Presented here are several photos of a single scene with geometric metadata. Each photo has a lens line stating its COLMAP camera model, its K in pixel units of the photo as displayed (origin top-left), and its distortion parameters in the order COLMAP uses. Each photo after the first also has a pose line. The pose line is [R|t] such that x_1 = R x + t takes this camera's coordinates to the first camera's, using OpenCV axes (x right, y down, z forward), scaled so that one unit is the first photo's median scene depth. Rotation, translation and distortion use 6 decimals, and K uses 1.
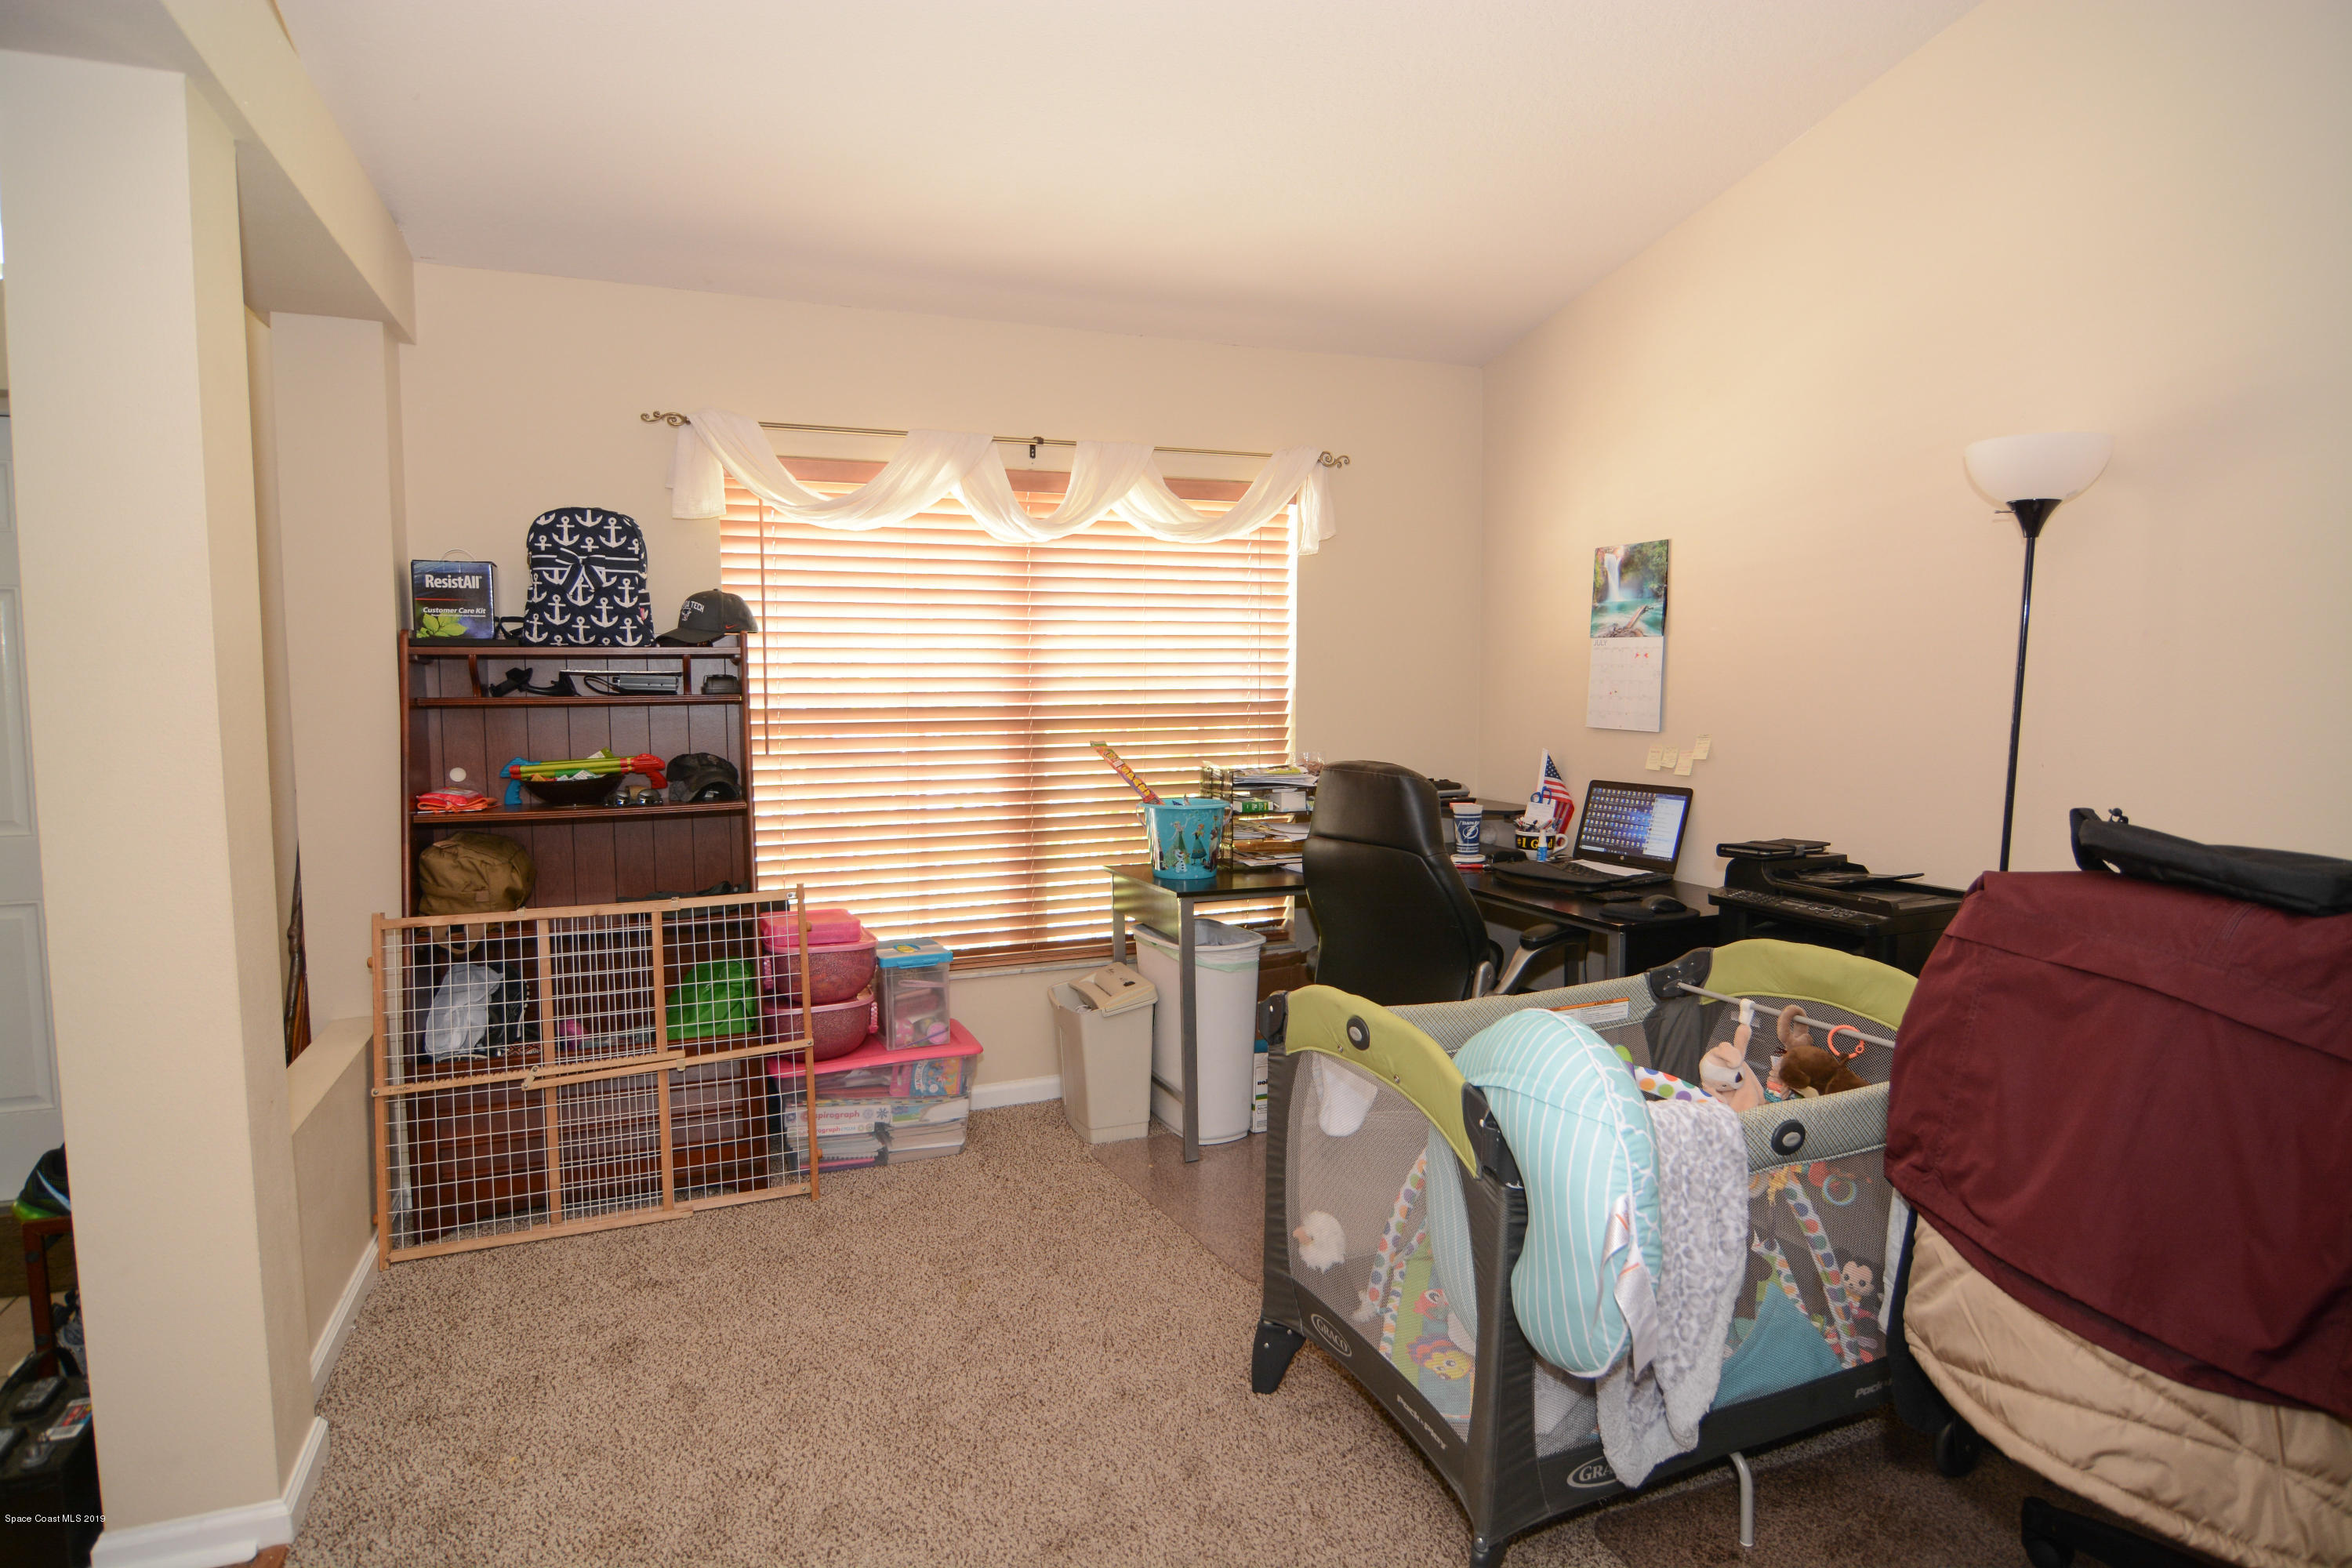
lens RADIAL K [[1270.4, 0, 1184.0], [0, 1270.4, 780.8], [0, 0, 1]] dist [-0.000121, -0.013744]
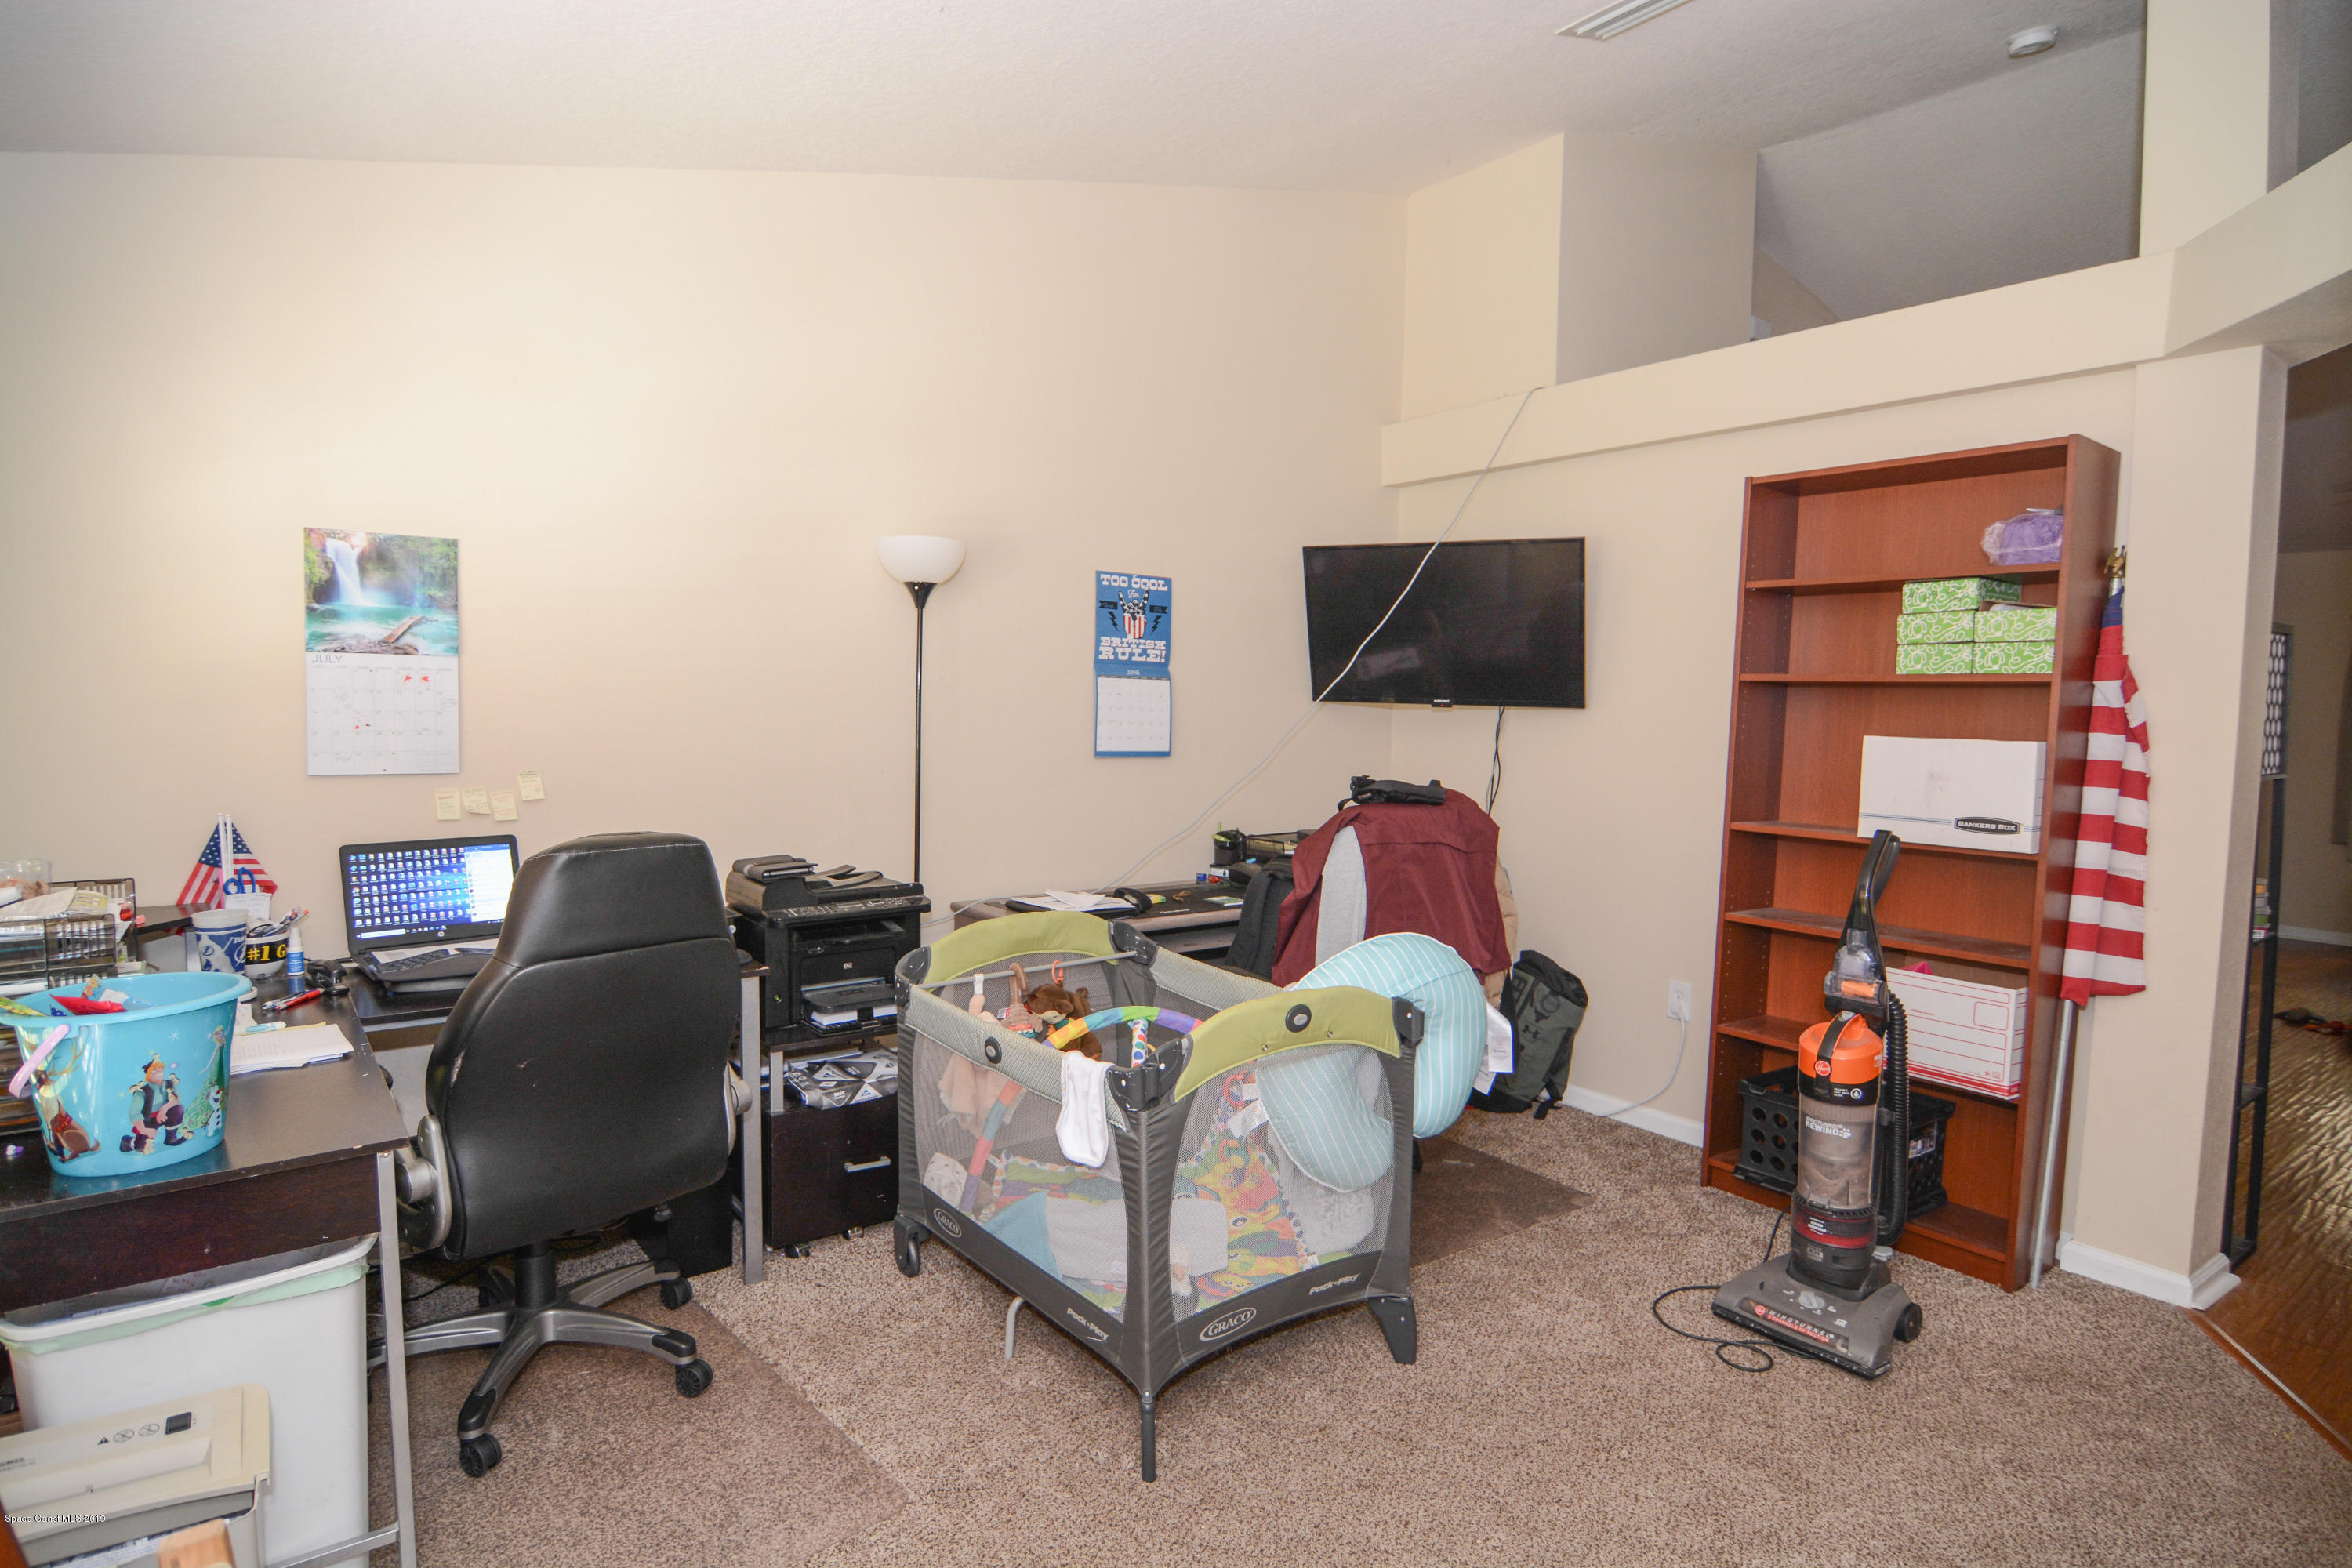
lens RADIAL K [[1270.4, 0, 1184.0], [0, 1270.4, 780.8], [0, 0, 1]] dist [-0.000121, -0.013744]
pose [[-0.257363, -0.074056, 0.963473, -0.532444], [0.062617, 0.993685, 0.093104, -0.079358], [-0.964284, 0.084291, -0.251101, 0.746105]]
